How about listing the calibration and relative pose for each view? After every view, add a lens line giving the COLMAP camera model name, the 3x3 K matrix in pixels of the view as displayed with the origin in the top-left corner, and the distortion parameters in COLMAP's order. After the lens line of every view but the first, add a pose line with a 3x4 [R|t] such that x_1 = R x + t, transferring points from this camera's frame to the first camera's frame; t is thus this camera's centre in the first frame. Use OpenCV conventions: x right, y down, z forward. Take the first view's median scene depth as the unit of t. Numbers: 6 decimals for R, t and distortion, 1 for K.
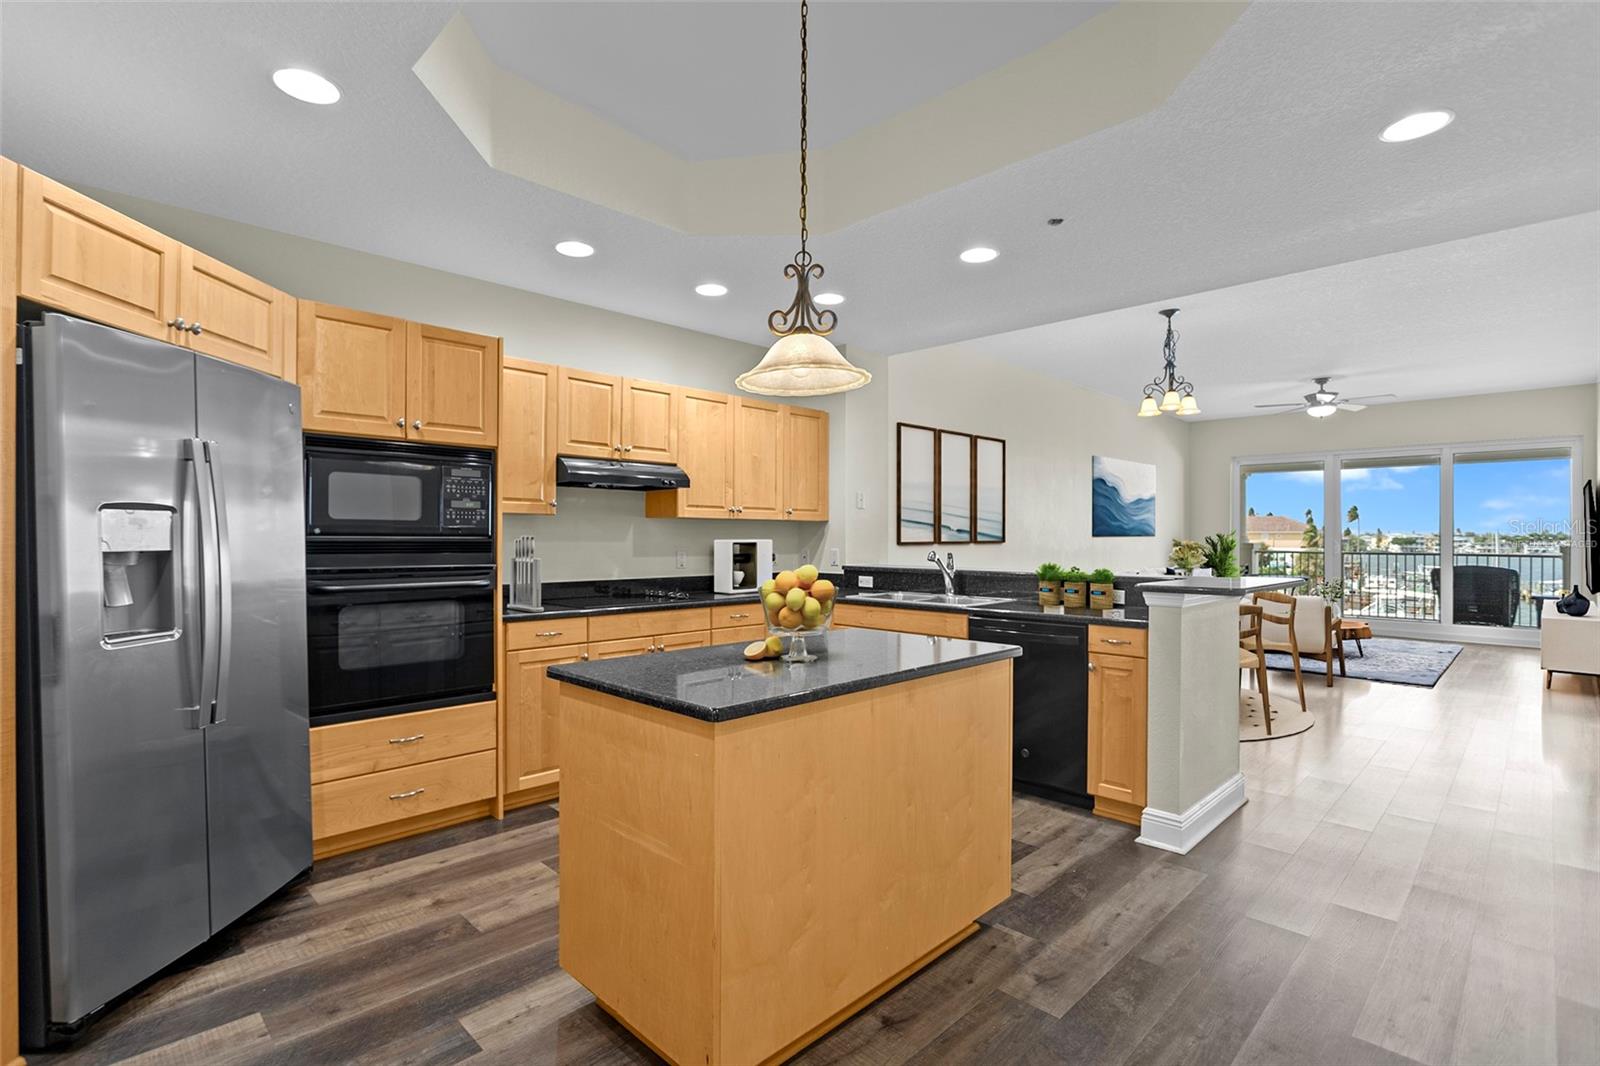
lens RADIAL K [[760.7, 0, 798.5], [0, 760.7, 543.9], [0, 0, 1]] dist [0.006998, 0.001199]
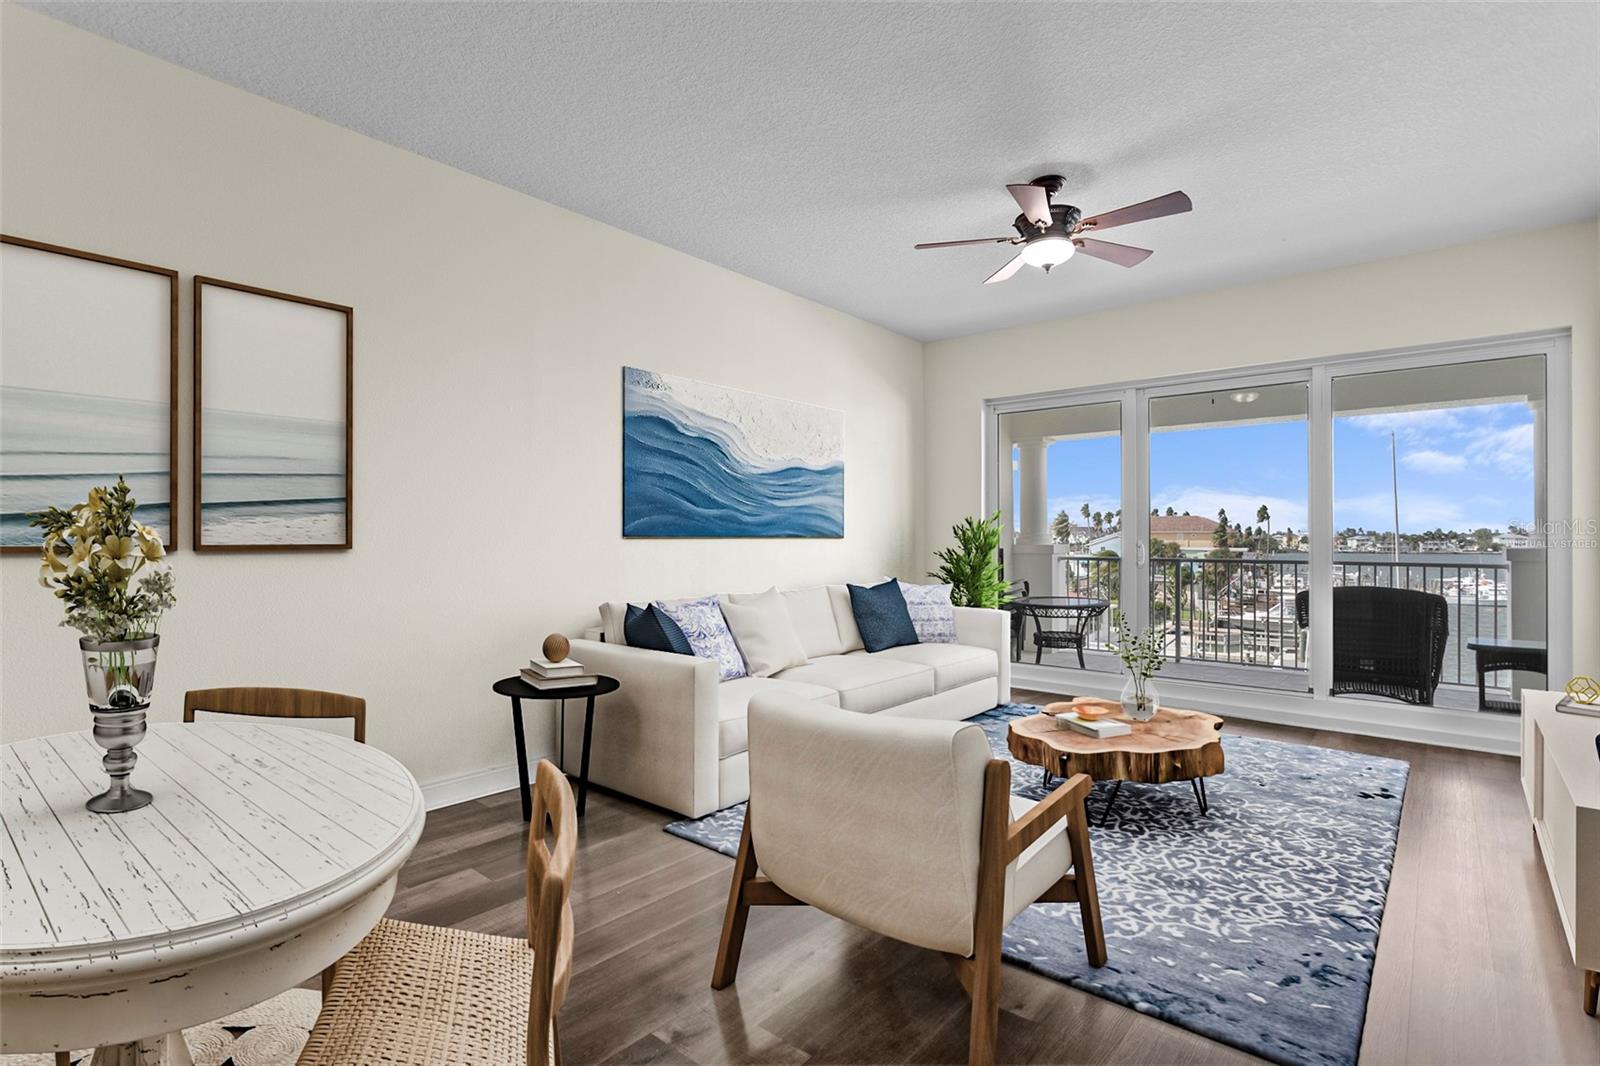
lens RADIAL K [[760.7, 0, 802.8], [0, 760.7, 543.9], [0, 0, 1]] dist [0.006998, 0.001199]
pose [[0.996752, -0.005415, 0.080345, 0.409014], [0.005619, 0.999982, -0.002319, -0.002838], [-0.080331, 0.002763, 0.996764, 0.457774]]
